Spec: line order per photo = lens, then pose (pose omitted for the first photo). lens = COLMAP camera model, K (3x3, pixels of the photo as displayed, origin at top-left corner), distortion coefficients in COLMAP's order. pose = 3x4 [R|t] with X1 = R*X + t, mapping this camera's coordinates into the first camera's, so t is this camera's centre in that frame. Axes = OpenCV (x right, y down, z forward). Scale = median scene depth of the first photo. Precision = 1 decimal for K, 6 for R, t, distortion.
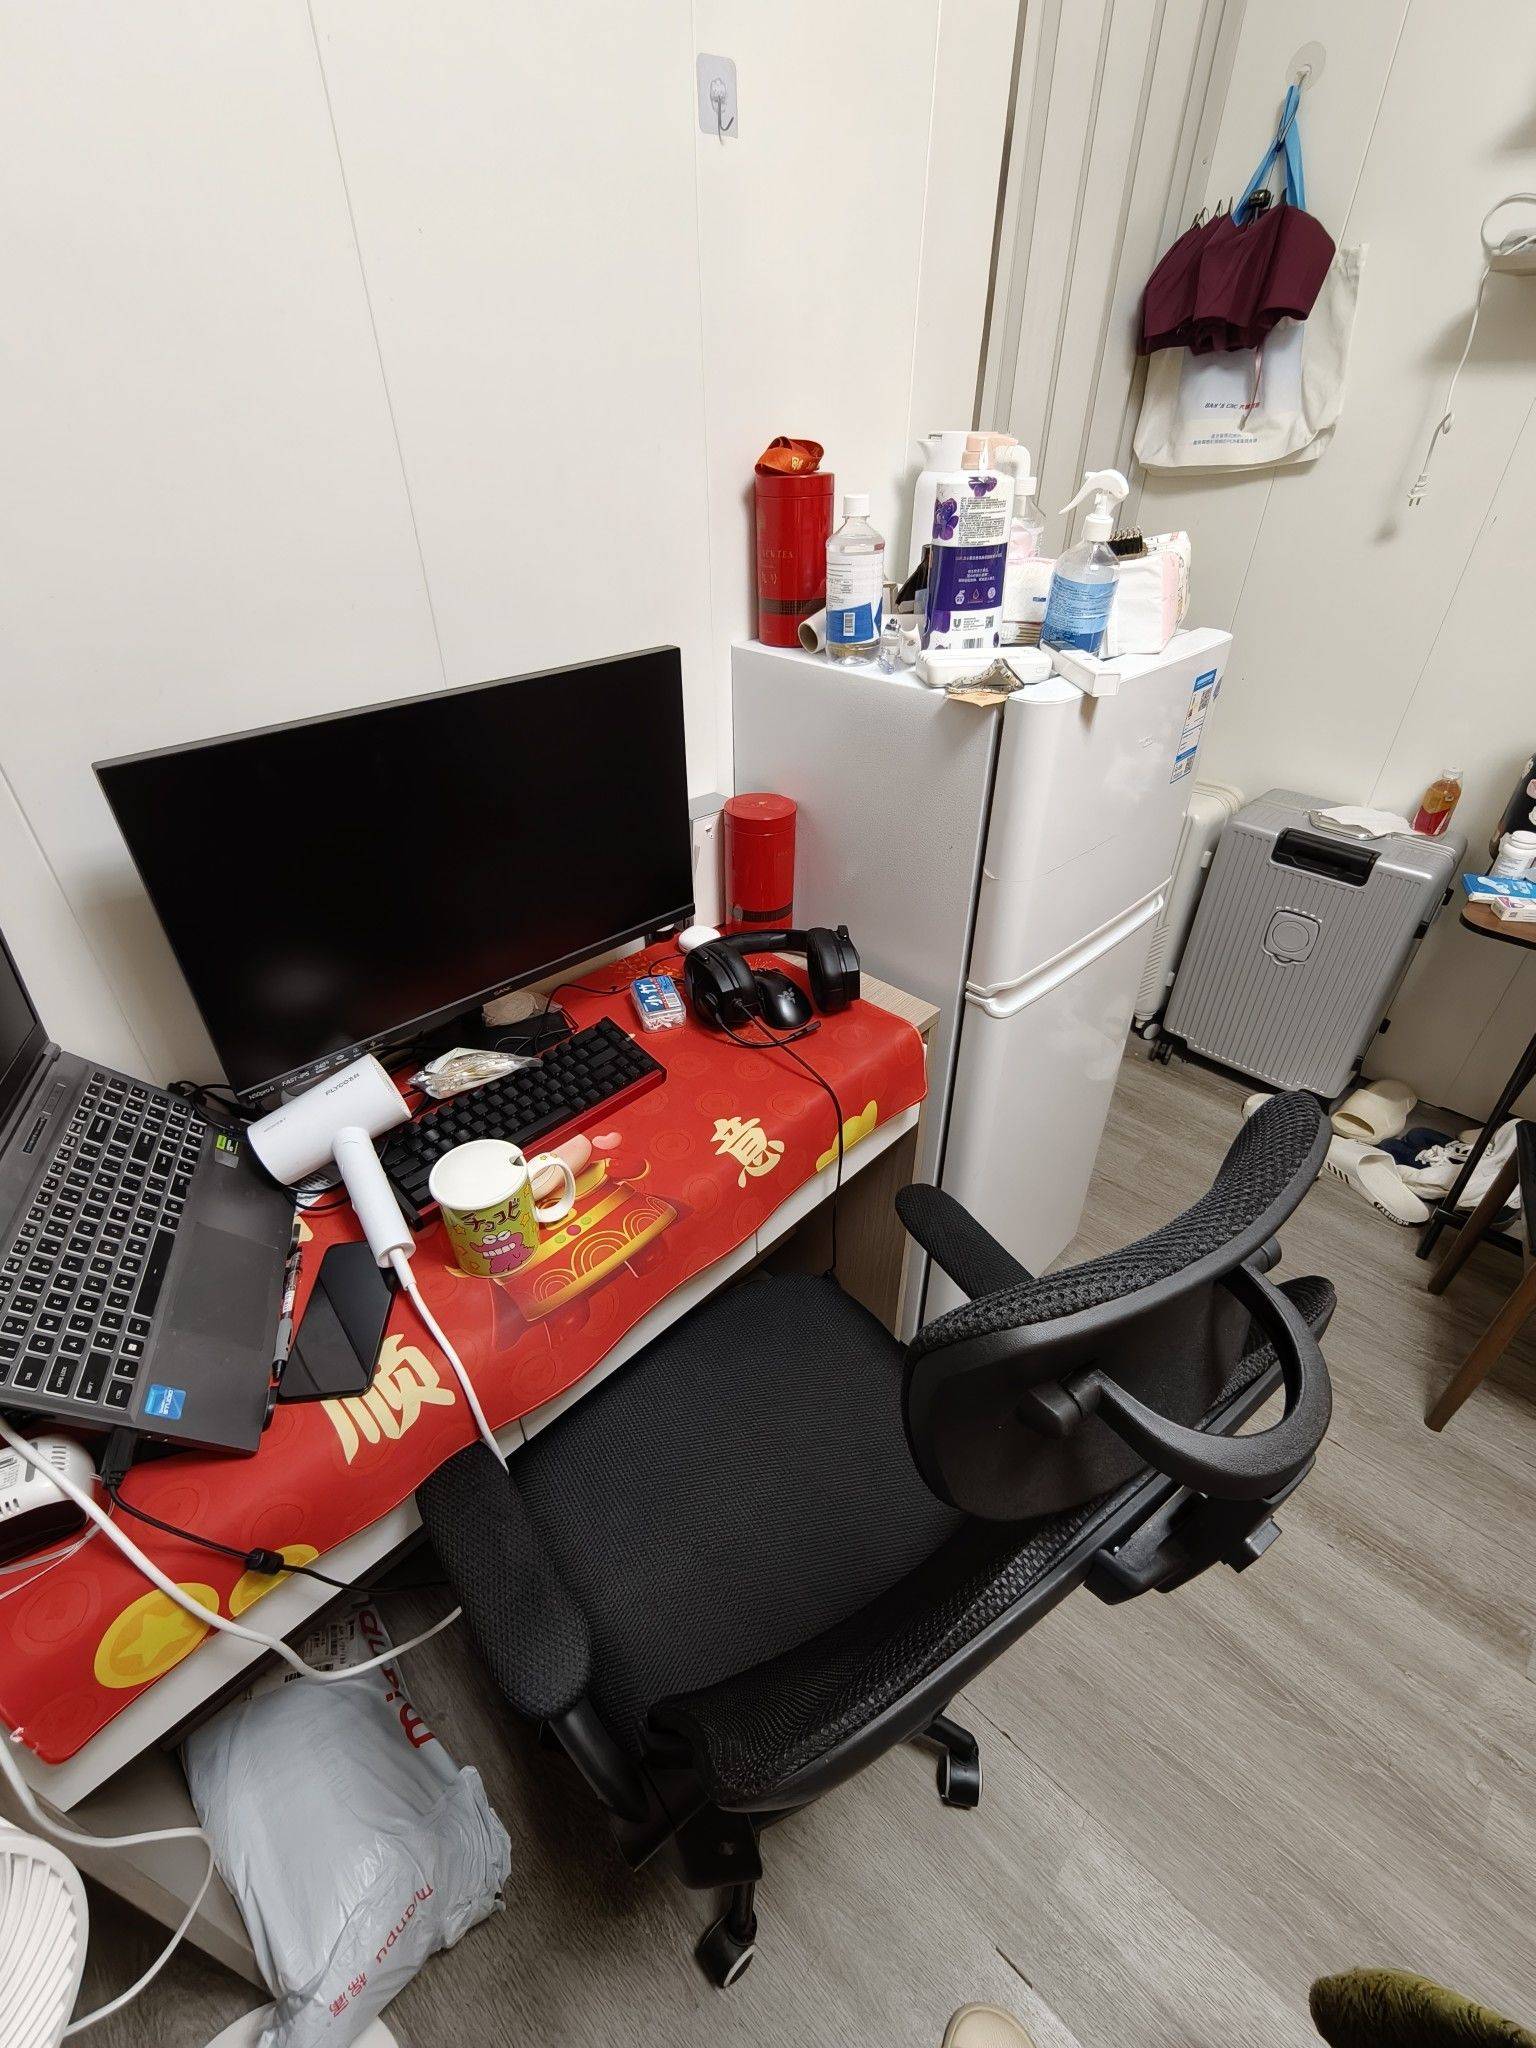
lens RADIAL K [[908.7, 0, 769.6], [0, 908.7, 1026.8], [0, 0, 1]] dist [-0.003949, 0.000175]
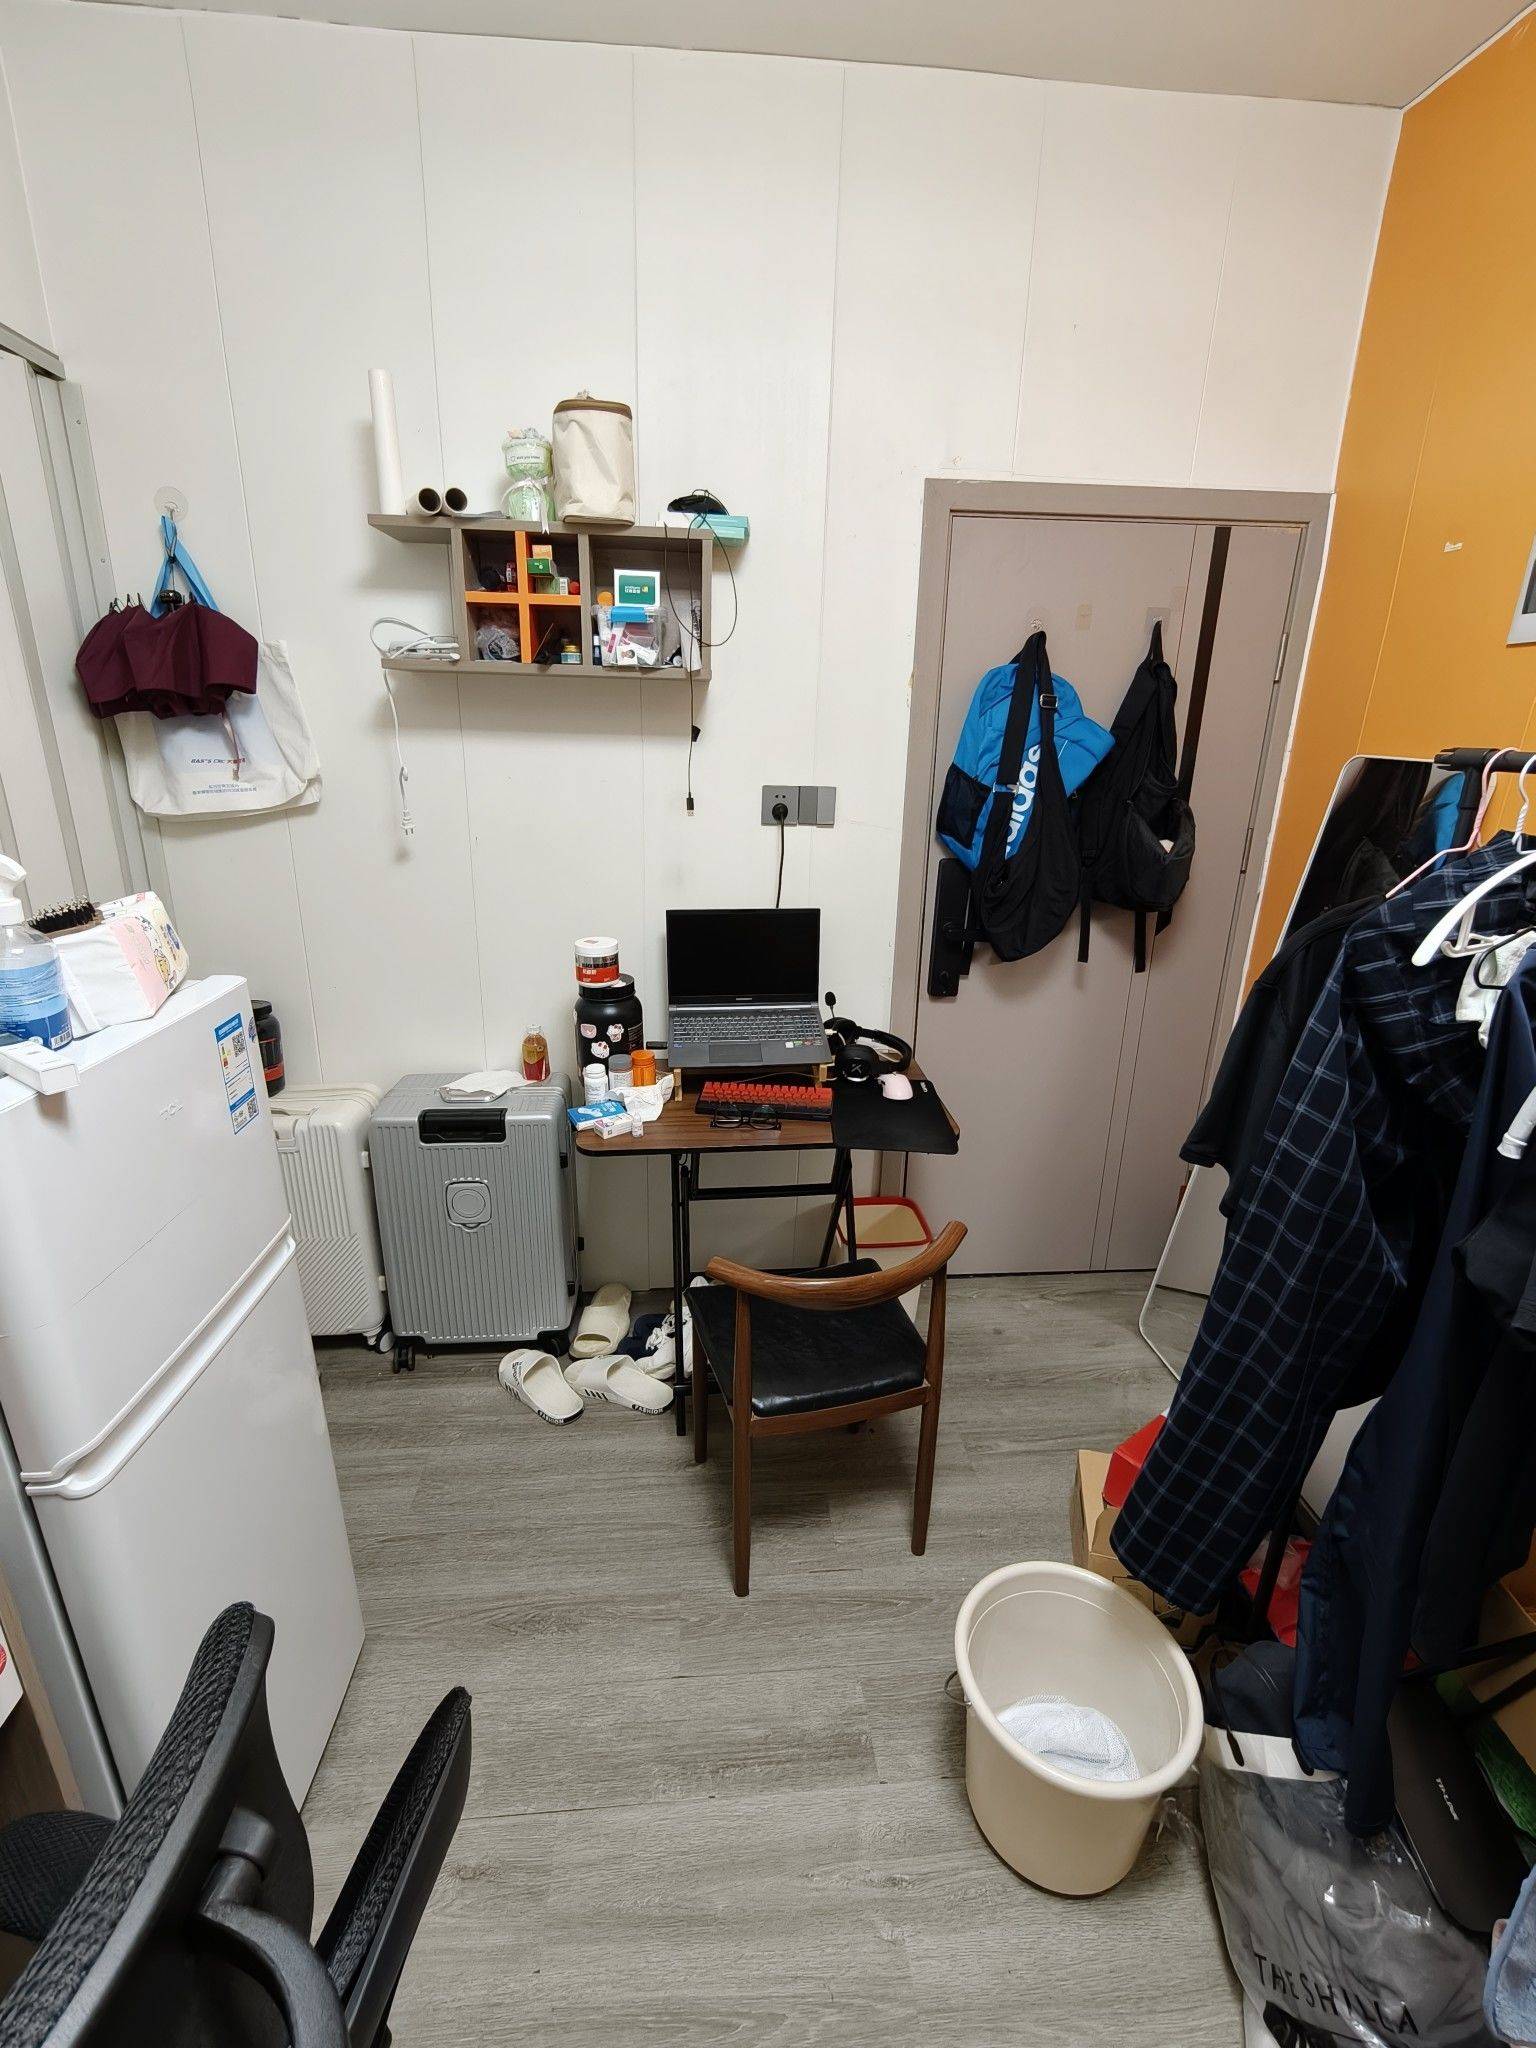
lens RADIAL K [[908.7, 0, 773.4], [0, 908.7, 1025.7], [0, 0, 1]] dist [-0.003949, 0.000175]
pose [[0.659279, -0.224605, 0.717568, 0.115322], [0.422465, 0.900112, -0.106405, -0.027030], [-0.621992, 0.373298, 0.688313, -0.008440]]
